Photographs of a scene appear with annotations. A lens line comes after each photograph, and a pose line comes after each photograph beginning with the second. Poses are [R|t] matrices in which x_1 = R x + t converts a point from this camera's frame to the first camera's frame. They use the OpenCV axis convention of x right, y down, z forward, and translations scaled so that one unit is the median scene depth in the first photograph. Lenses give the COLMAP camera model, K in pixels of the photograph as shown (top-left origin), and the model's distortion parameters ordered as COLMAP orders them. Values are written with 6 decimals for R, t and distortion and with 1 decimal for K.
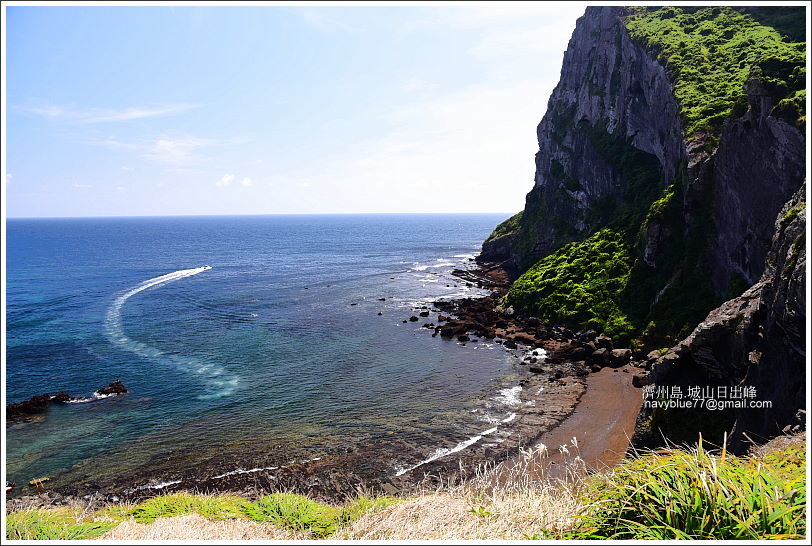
lens RADIAL K [[559.8, 0, 408.2], [0, 559.8, 274.0], [0, 0, 1]] dist [-0.033070, 0.023508]
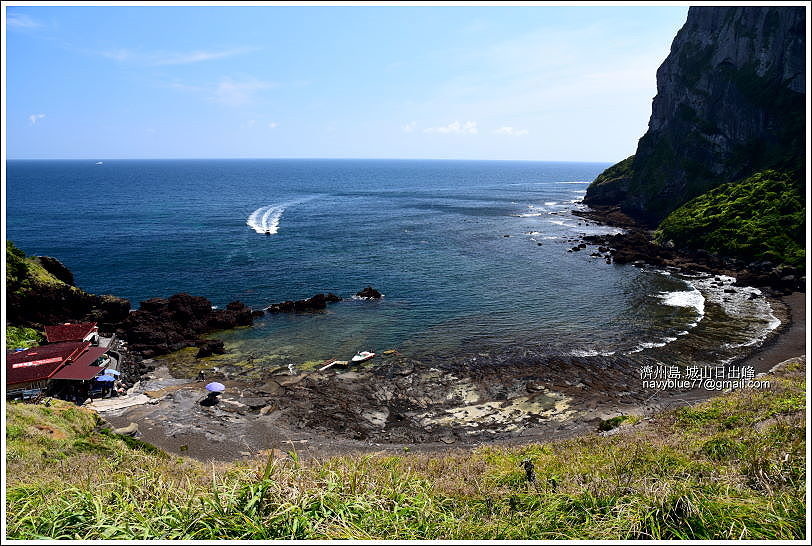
lens RADIAL K [[559.8, 0, 383.8], [0, 559.8, 280.3], [0, 0, 1]] dist [-0.033070, 0.023508]
pose [[0.994252, 0.039572, -0.099486, -0.193527], [-0.029275, 0.994260, 0.102907, 0.030506], [0.102987, -0.099403, 0.989703, -0.094912]]
